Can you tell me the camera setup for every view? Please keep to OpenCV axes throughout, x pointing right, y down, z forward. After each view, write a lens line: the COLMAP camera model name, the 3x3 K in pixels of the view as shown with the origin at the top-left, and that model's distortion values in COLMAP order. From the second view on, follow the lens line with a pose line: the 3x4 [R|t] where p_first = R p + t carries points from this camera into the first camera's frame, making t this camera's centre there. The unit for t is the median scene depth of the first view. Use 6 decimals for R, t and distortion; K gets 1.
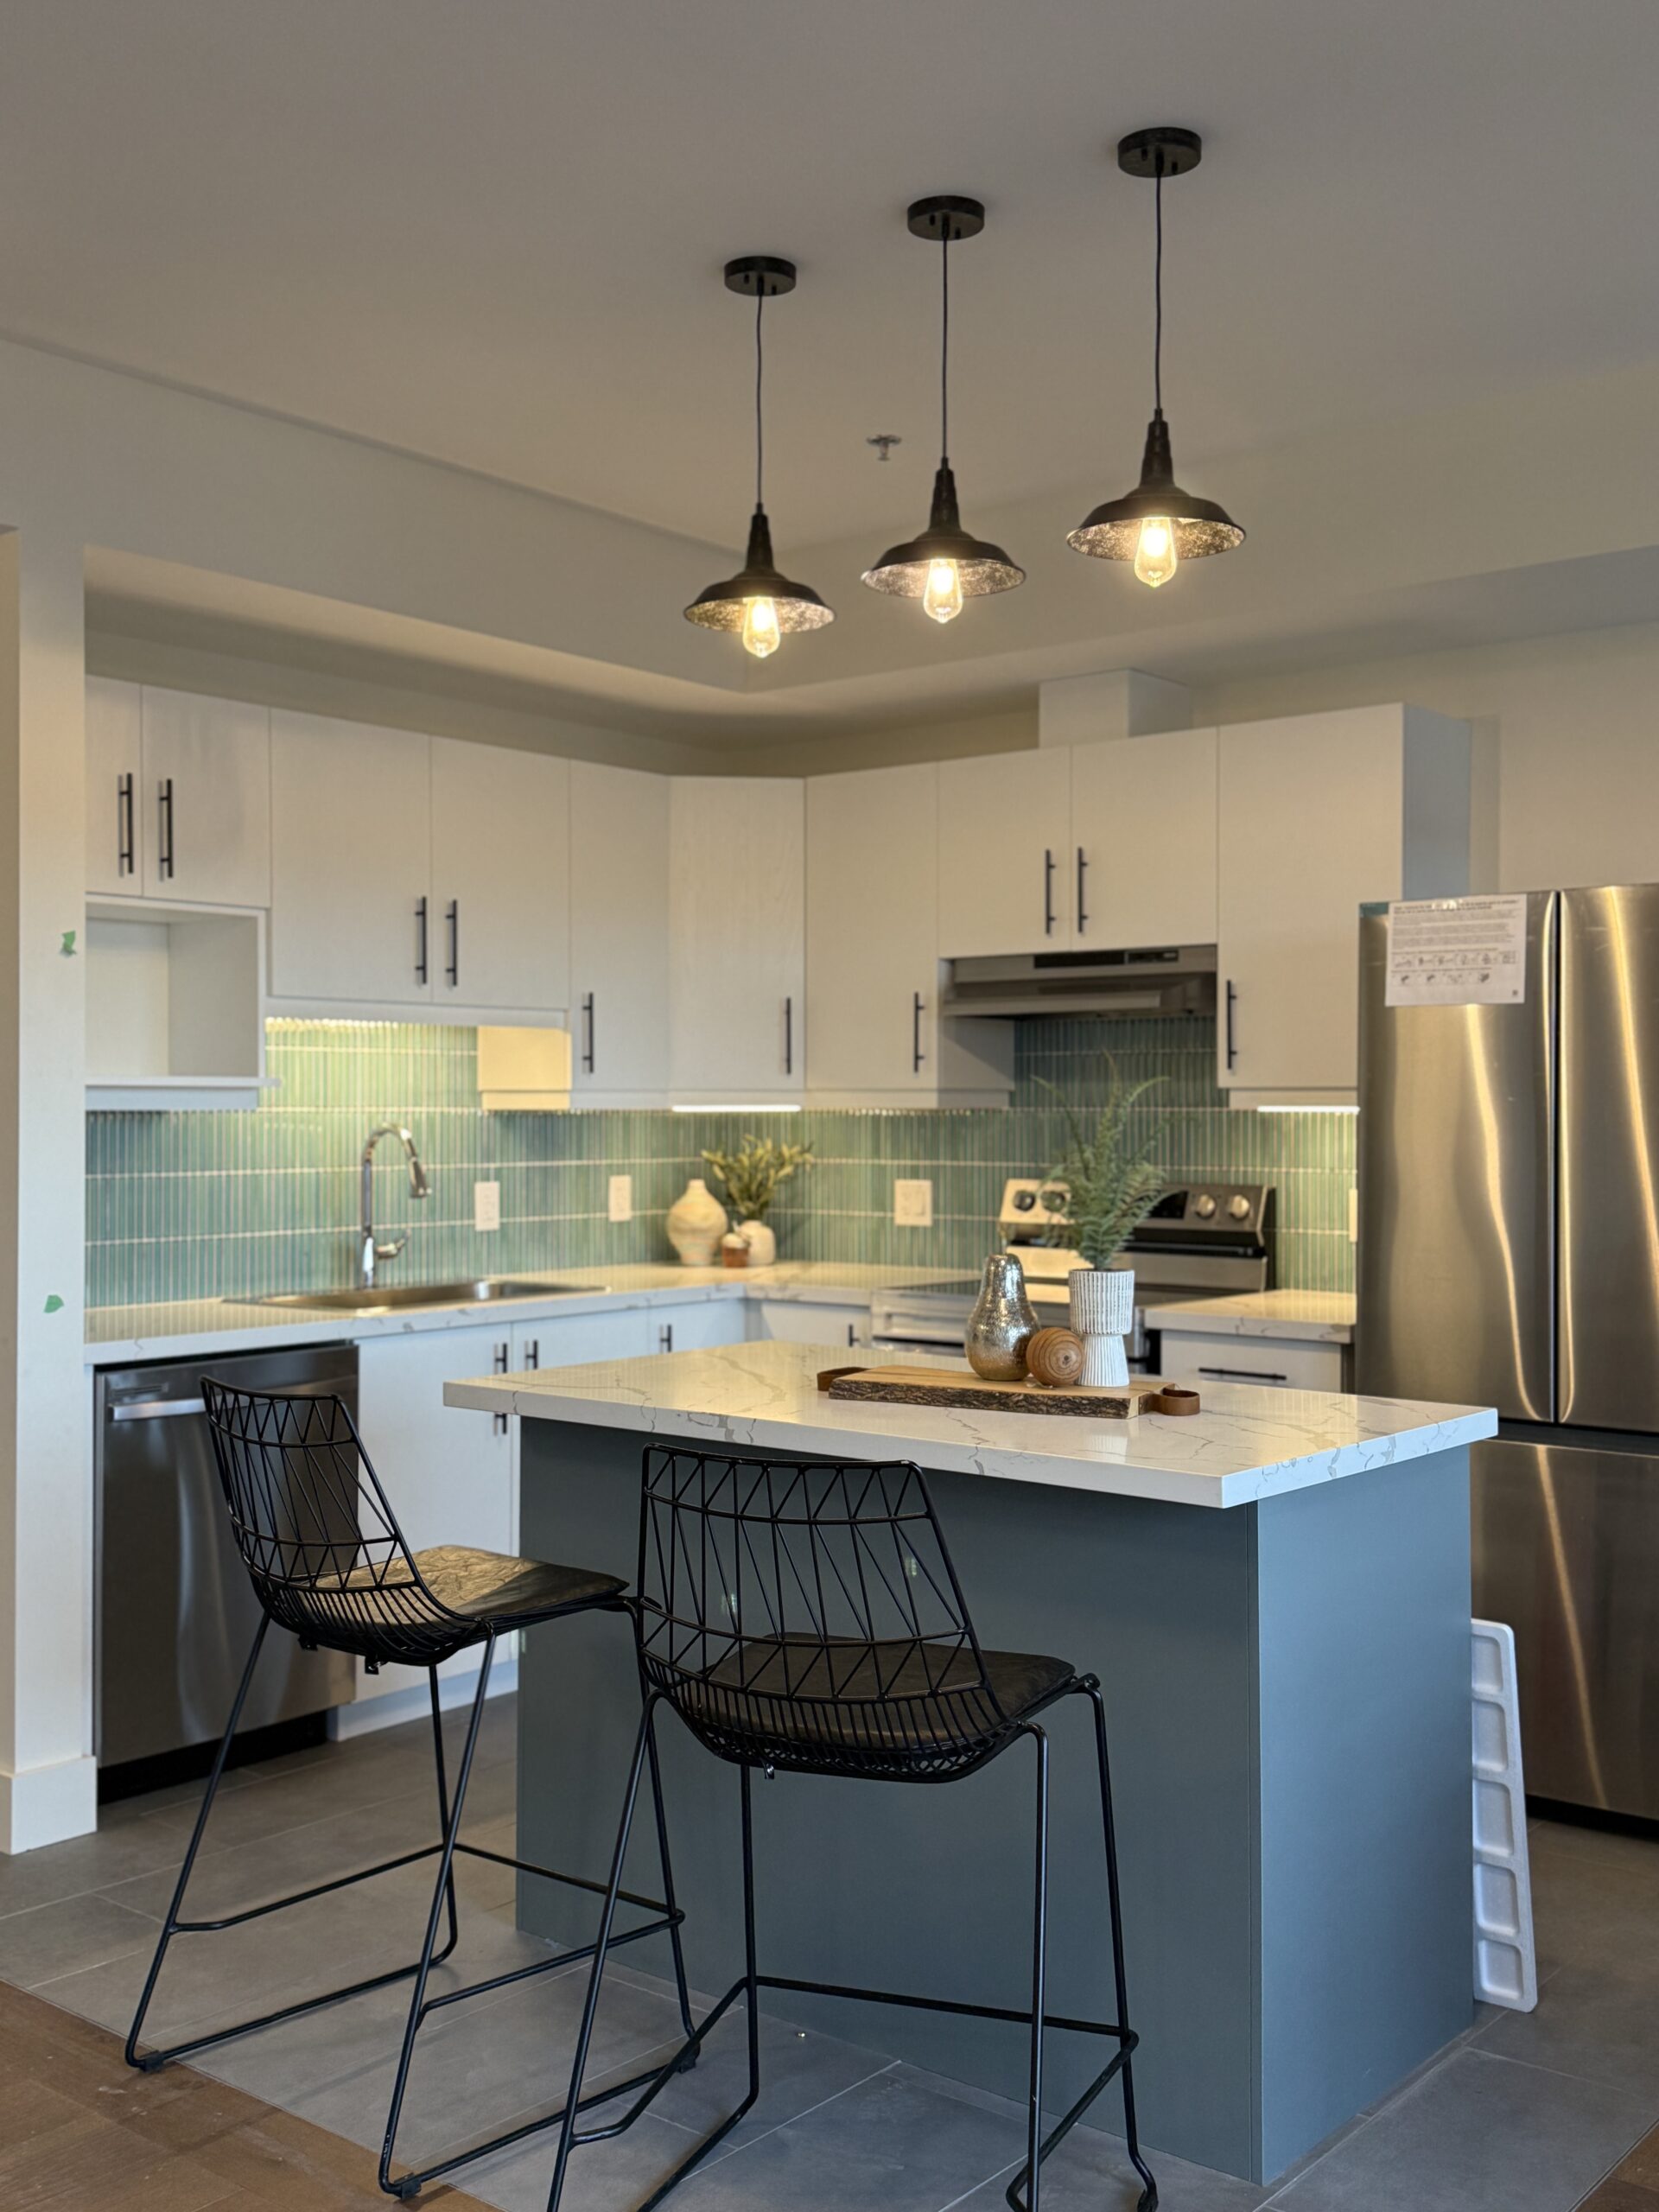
lens RADIAL K [[2190.0, 0, 829.5], [0, 2190.0, 1106.0], [0, 0, 1]] dist [0.147079, -0.213197]
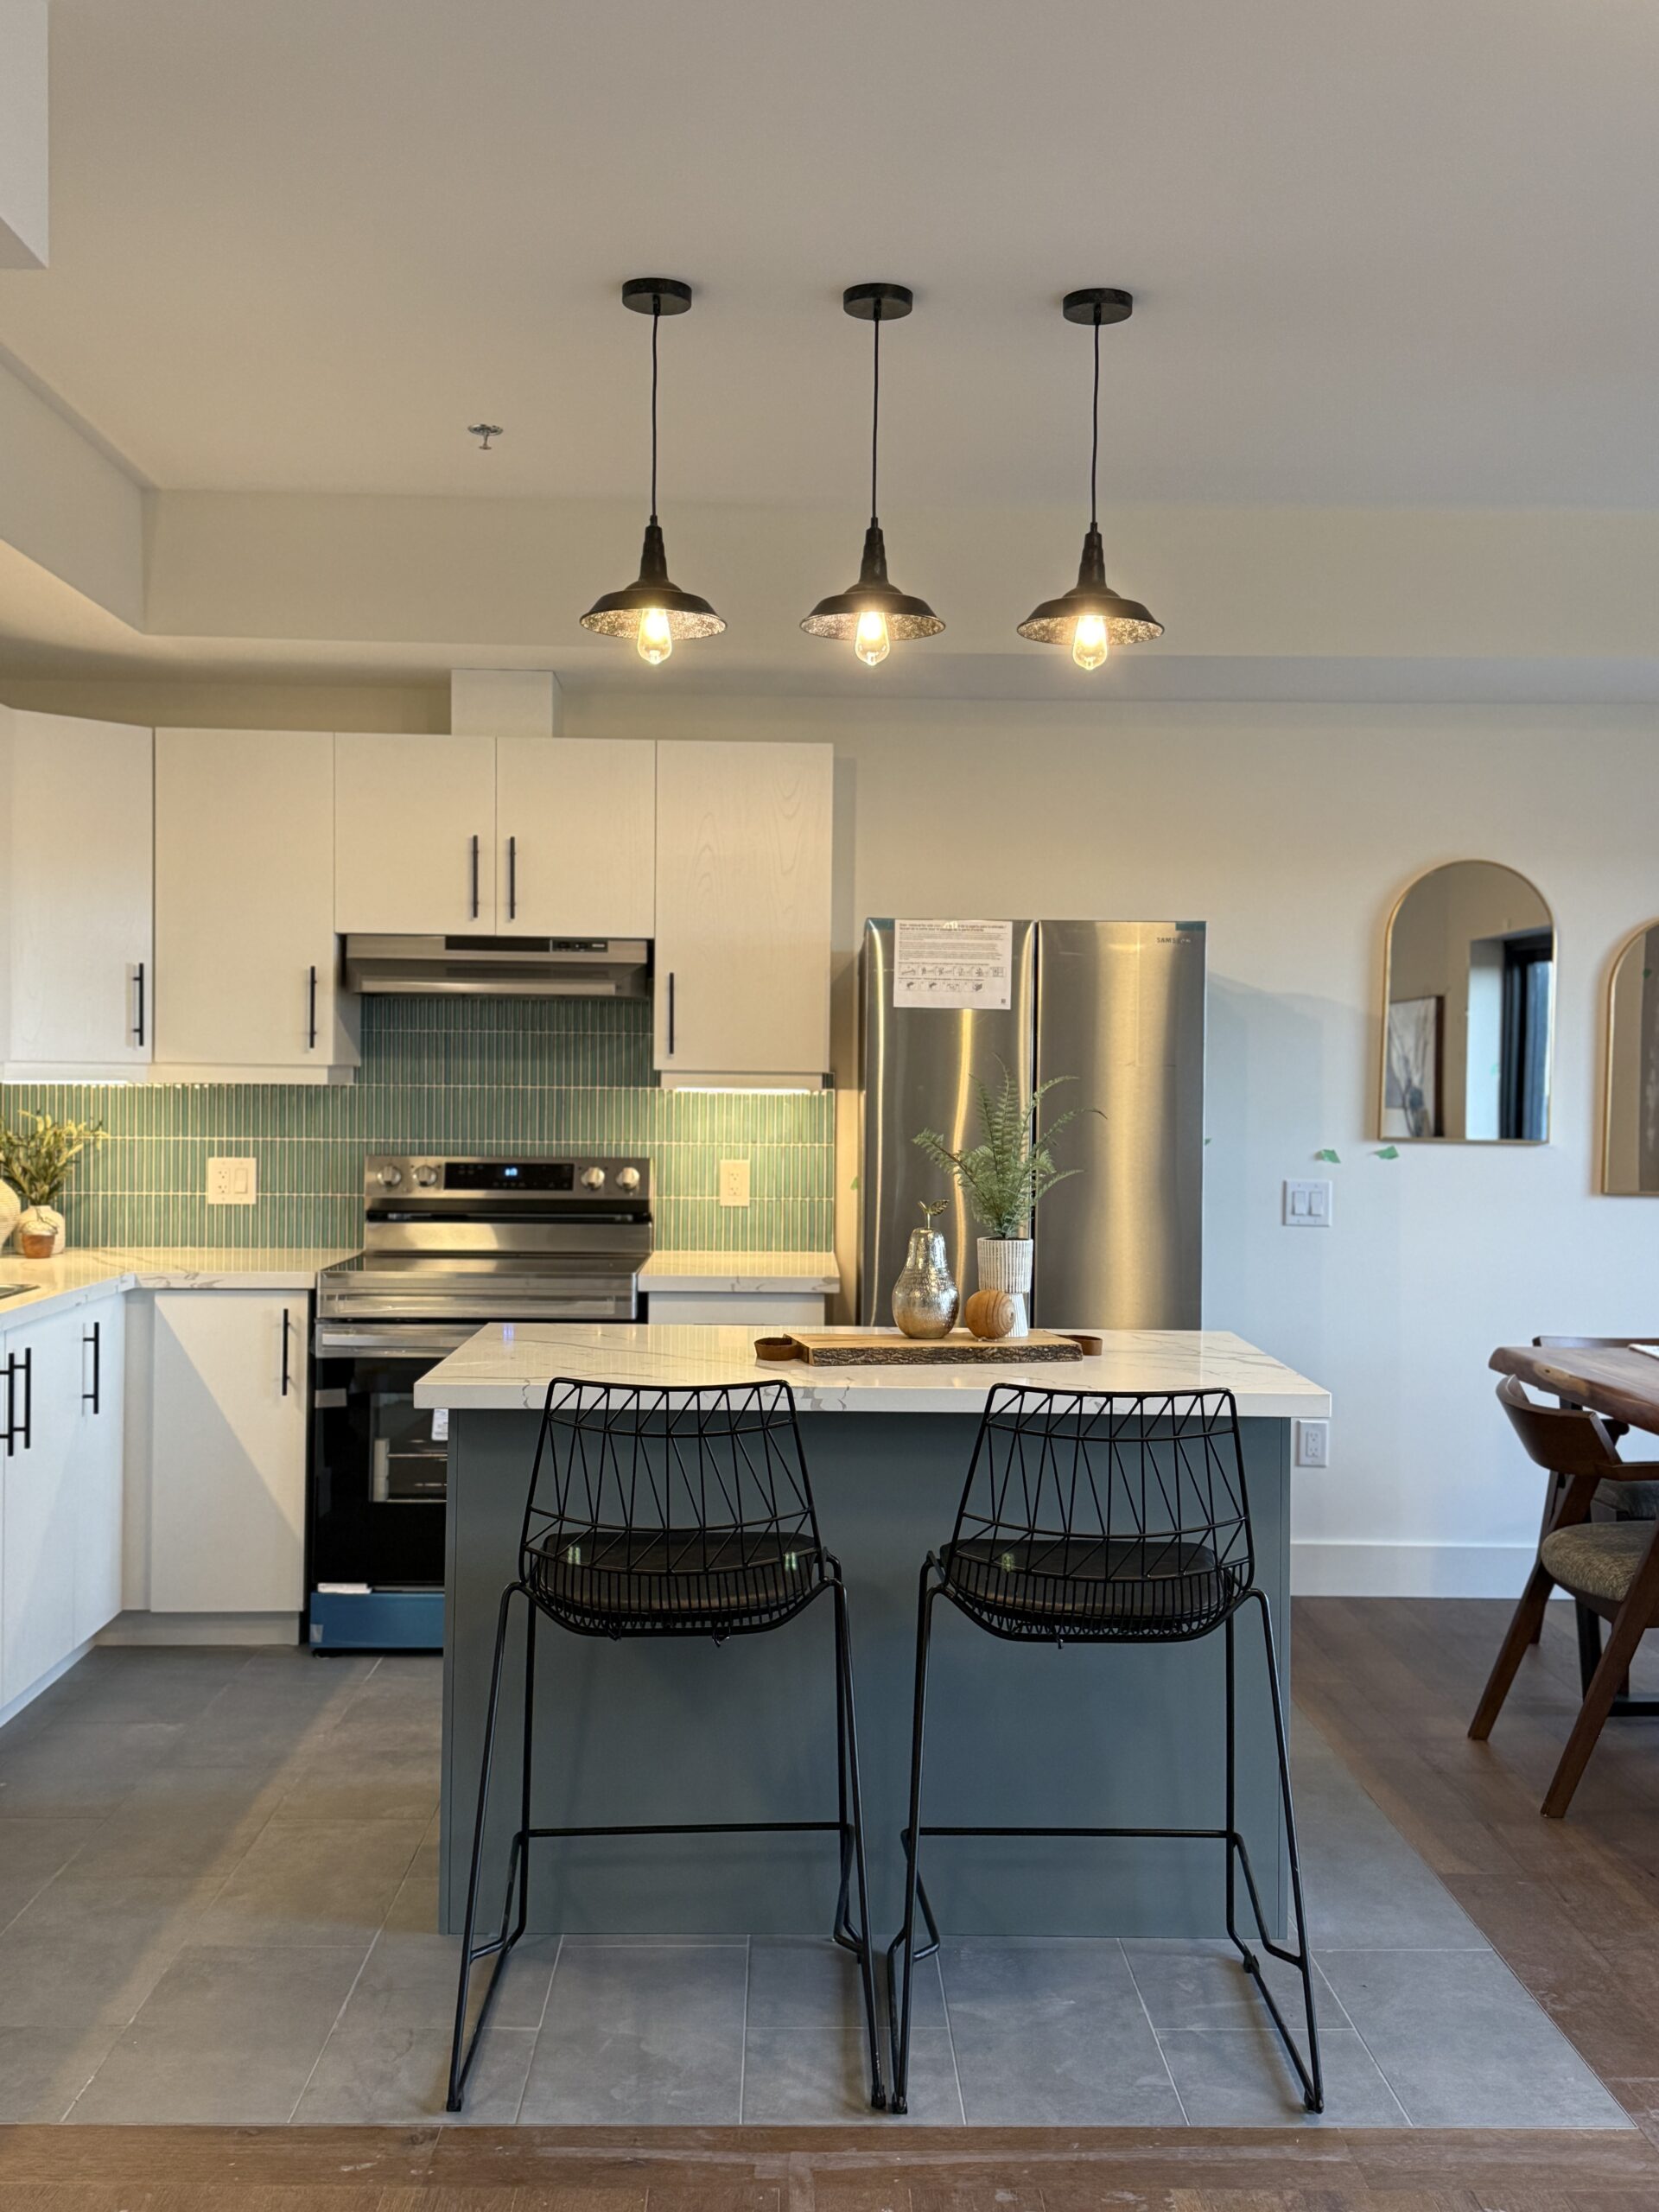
lens RADIAL K [[2190.0, 0, 829.5], [0, 2190.0, 1106.0], [0, 0, 1]] dist [0.147079, -0.213197]
pose [[0.762971, -0.001770, 0.646431, -0.454690], [-0.012242, 0.999777, 0.017185, -0.010075], [-0.646317, -0.021025, 0.762779, 0.105281]]
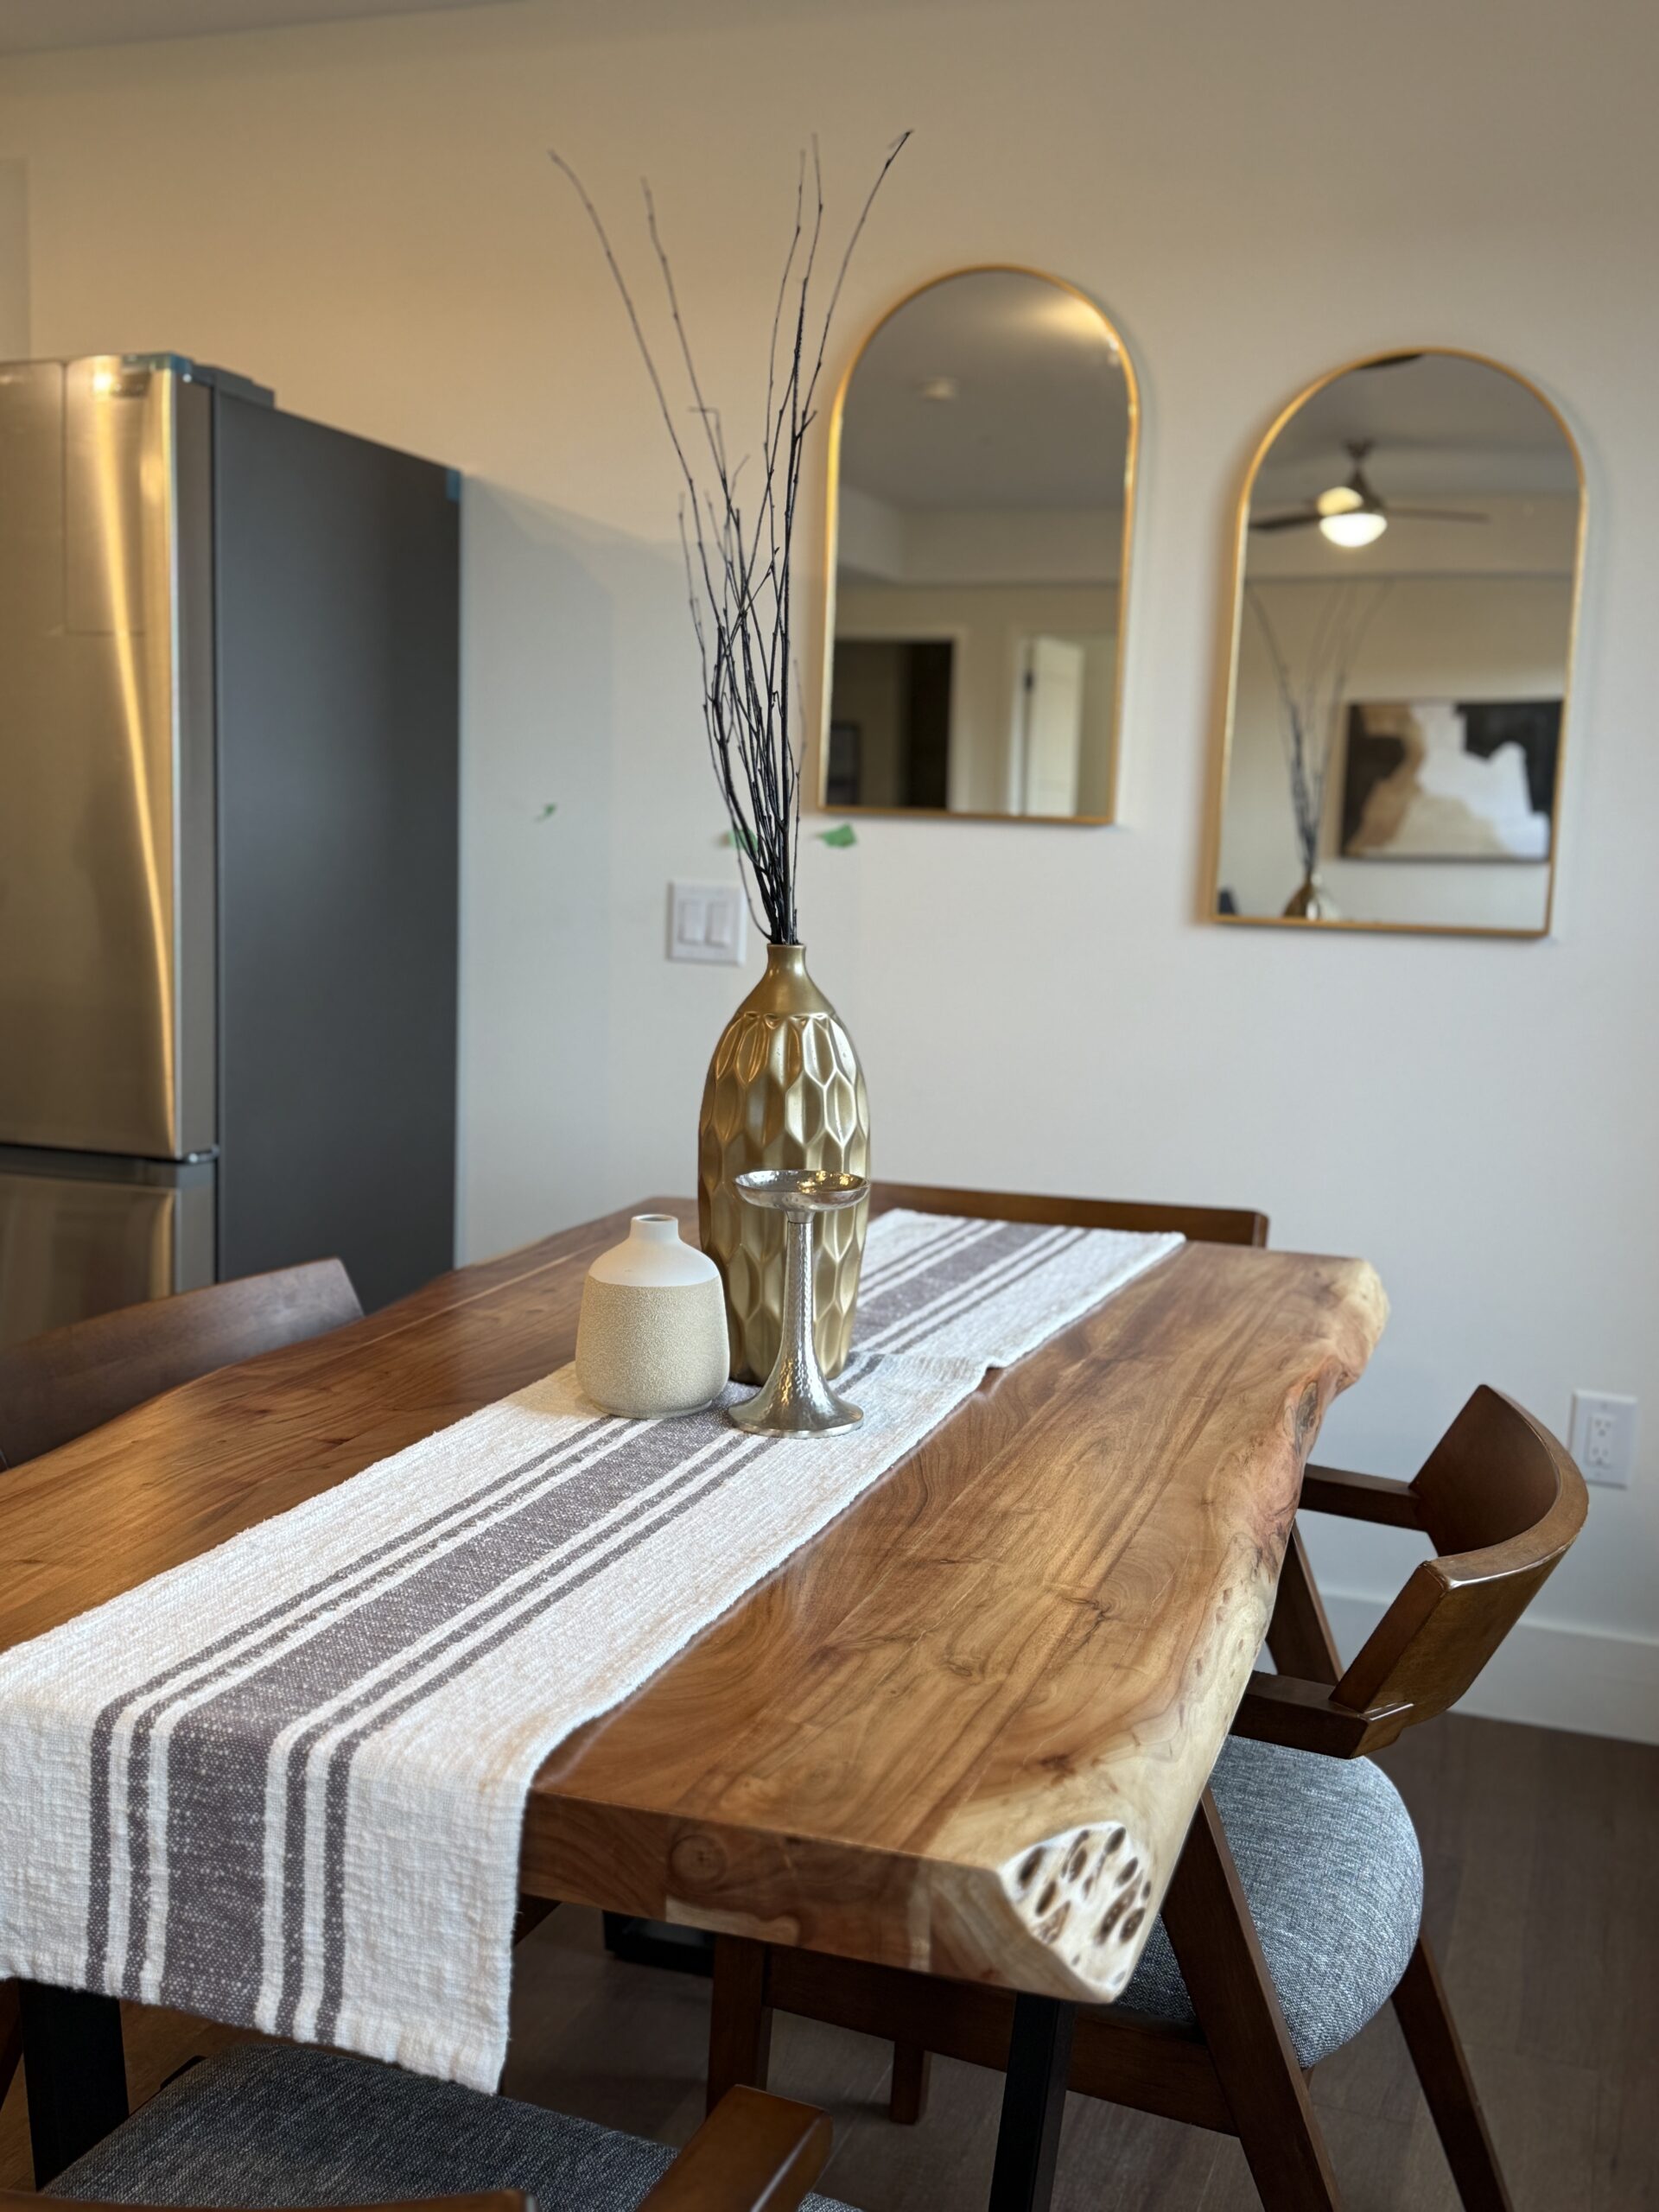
lens RADIAL K [[2190.0, 0, 829.5], [0, 2190.0, 1106.0], [0, 0, 1]] dist [0.147079, -0.213197]
pose [[0.946990, -0.017246, 0.320799, 0.300019], [-0.027817, 0.990406, 0.135359, 0.021658], [-0.320055, -0.137108, 0.937425, 0.186517]]
